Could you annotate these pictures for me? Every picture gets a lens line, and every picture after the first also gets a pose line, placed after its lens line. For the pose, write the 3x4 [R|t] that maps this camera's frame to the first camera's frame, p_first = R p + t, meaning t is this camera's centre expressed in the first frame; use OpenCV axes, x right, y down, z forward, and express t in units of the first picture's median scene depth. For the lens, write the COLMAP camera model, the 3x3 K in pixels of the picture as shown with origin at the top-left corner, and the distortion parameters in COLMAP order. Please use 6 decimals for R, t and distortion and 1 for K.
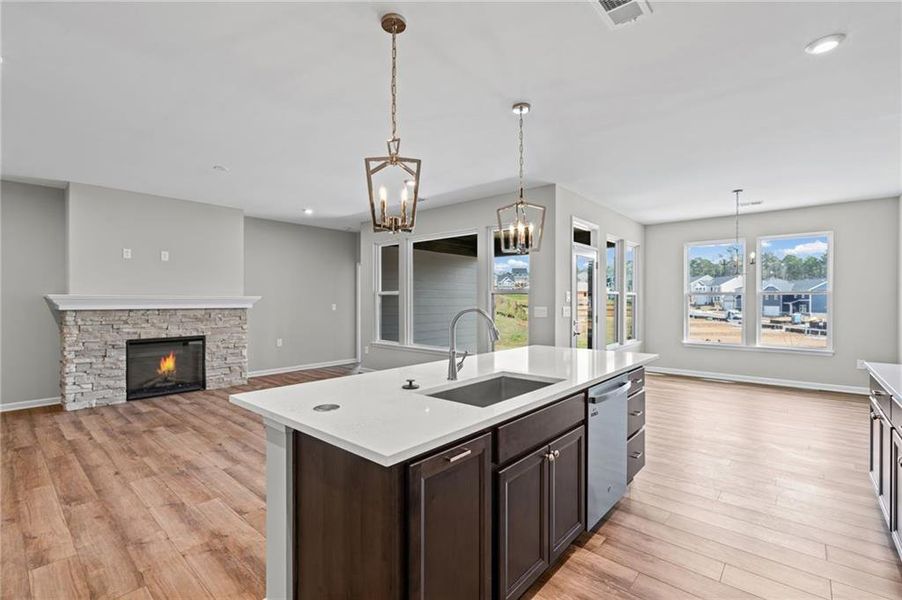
lens RADIAL K [[405.8, 0, 447.6], [0, 405.8, 298.5], [0, 0, 1]] dist [-0.001978, 0.000573]
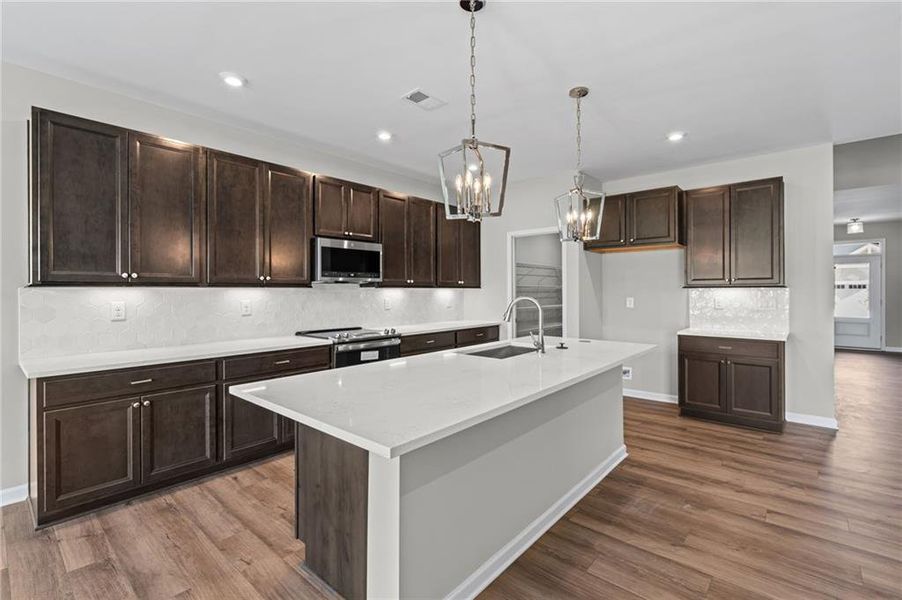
lens RADIAL K [[410.7, 0, 446.9], [0, 410.7, 291.4], [0, 0, 1]] dist [-0.000284, 0.000946]
pose [[-0.999980, 0.003371, -0.005330, 0.147432], [0.003389, 0.999989, -0.003347, 0.004868], [0.005319, -0.003365, -0.999980, 1.082445]]
